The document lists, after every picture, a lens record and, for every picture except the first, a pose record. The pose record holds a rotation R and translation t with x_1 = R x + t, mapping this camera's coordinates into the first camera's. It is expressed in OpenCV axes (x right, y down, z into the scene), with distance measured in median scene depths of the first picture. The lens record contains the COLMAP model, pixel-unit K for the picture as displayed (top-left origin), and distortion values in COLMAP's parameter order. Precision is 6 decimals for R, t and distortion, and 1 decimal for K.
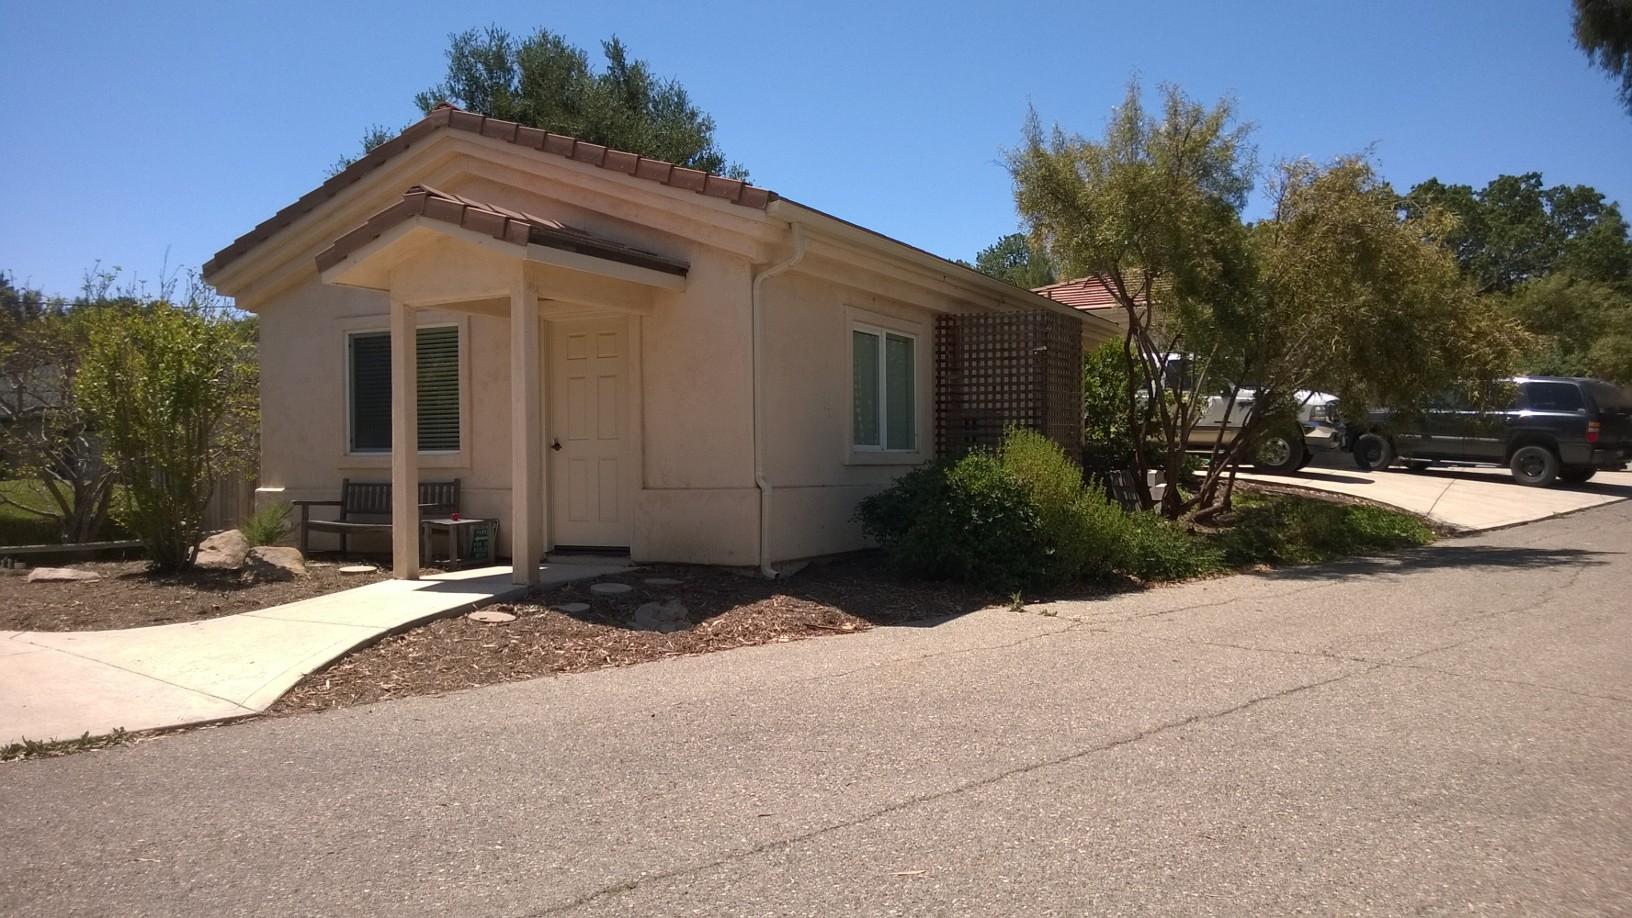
lens RADIAL K [[1277.7, 0, 816.0], [0, 1277.7, 459.0], [0, 0, 1]] dist [0.003499, -0.111248]
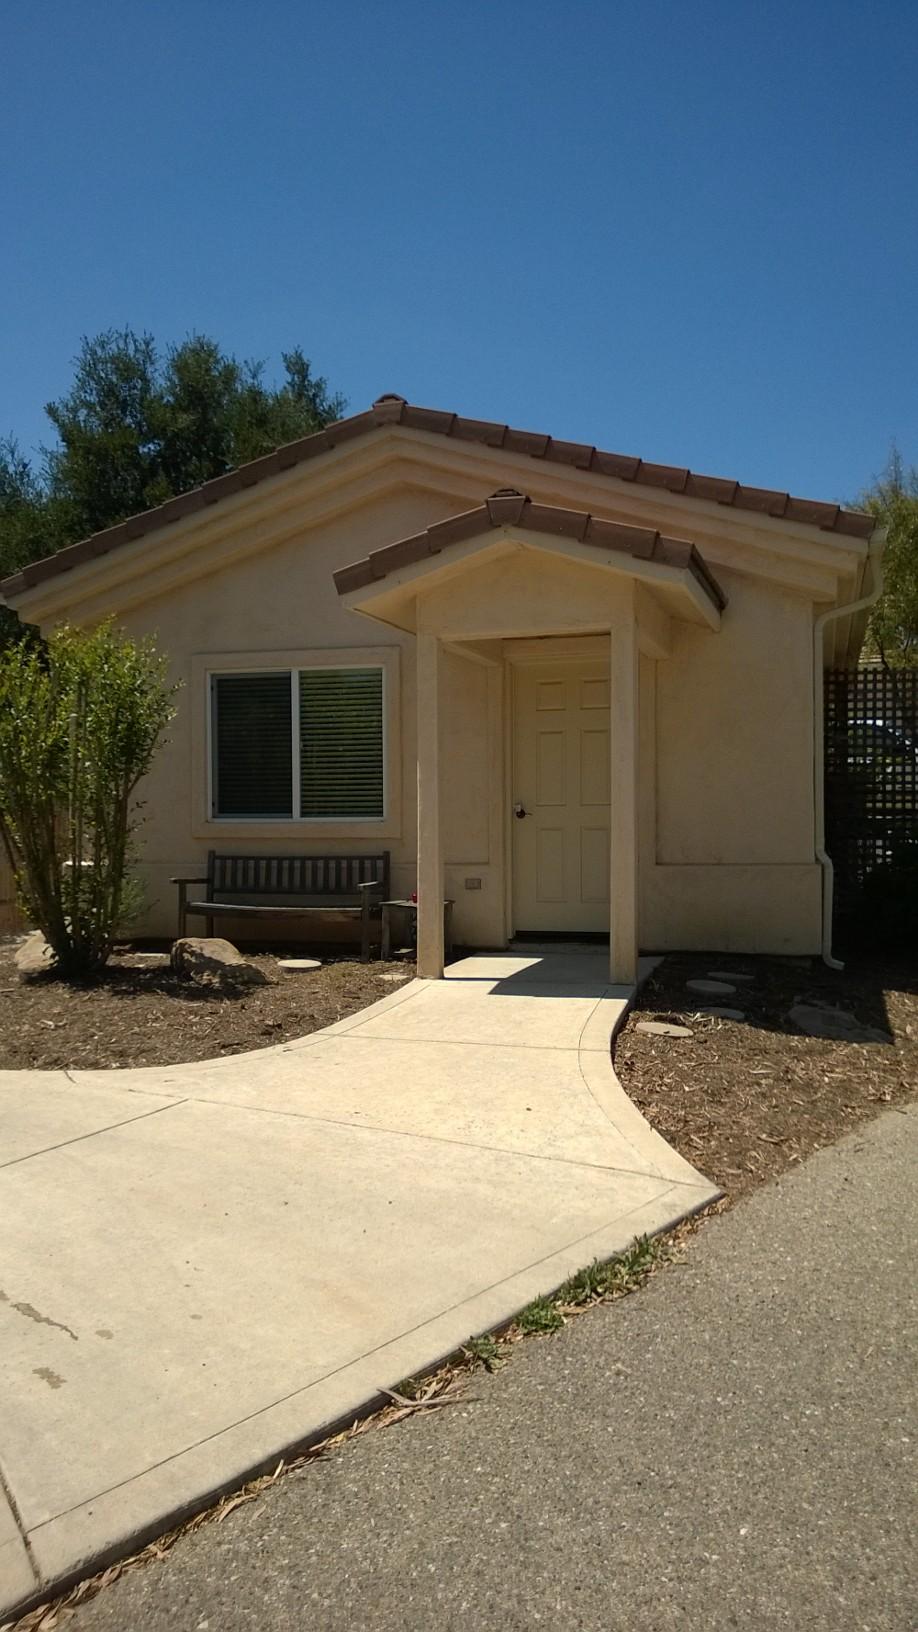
lens RADIAL K [[1305.9, 0, 459.0], [0, 1305.9, 816.0], [0, 0, 1]] dist [0.005194, 0.001207]
pose [[0.985147, 0.004422, 0.171654, -0.401071], [-0.003948, 0.999987, -0.003107, -0.005346], [-0.171666, 0.002383, 0.985152, 0.165929]]
